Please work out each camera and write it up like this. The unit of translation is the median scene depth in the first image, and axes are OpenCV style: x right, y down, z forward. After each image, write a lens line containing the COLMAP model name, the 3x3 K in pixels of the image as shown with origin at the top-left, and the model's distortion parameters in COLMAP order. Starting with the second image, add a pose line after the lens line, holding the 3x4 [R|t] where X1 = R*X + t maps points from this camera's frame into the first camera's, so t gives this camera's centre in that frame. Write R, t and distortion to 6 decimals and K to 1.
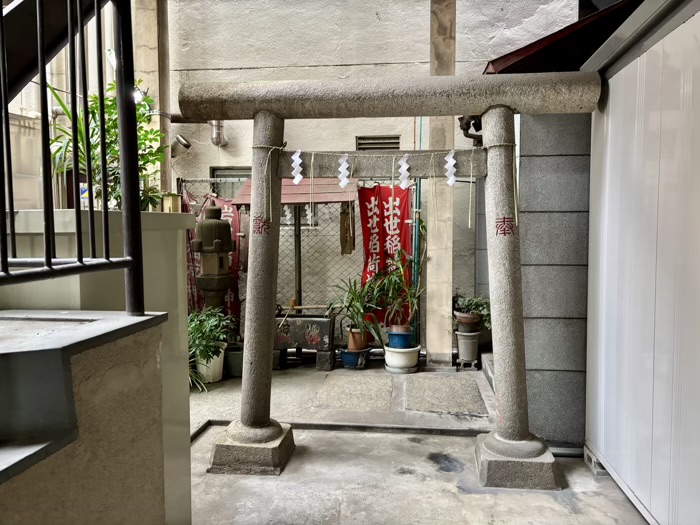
lens RADIAL K [[516.8, 0, 350.4], [0, 516.8, 263.7], [0, 0, 1]] dist [0.004950, -0.004277]
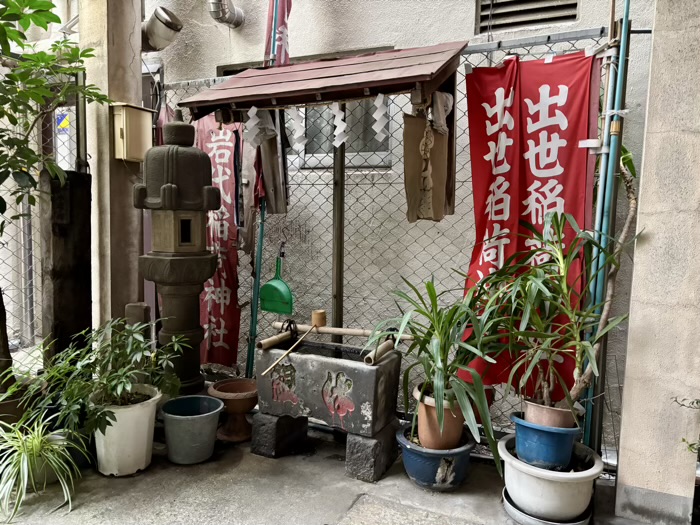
lens RADIAL K [[516.8, 0, 348.6], [0, 516.8, 266.5], [0, 0, 1]] dist [0.004950, -0.004277]
pose [[0.941915, 0.057908, -0.330822, 0.075229], [-0.049341, 0.998195, 0.034244, 0.007914], [0.332208, -0.015932, 0.943072, 0.560508]]
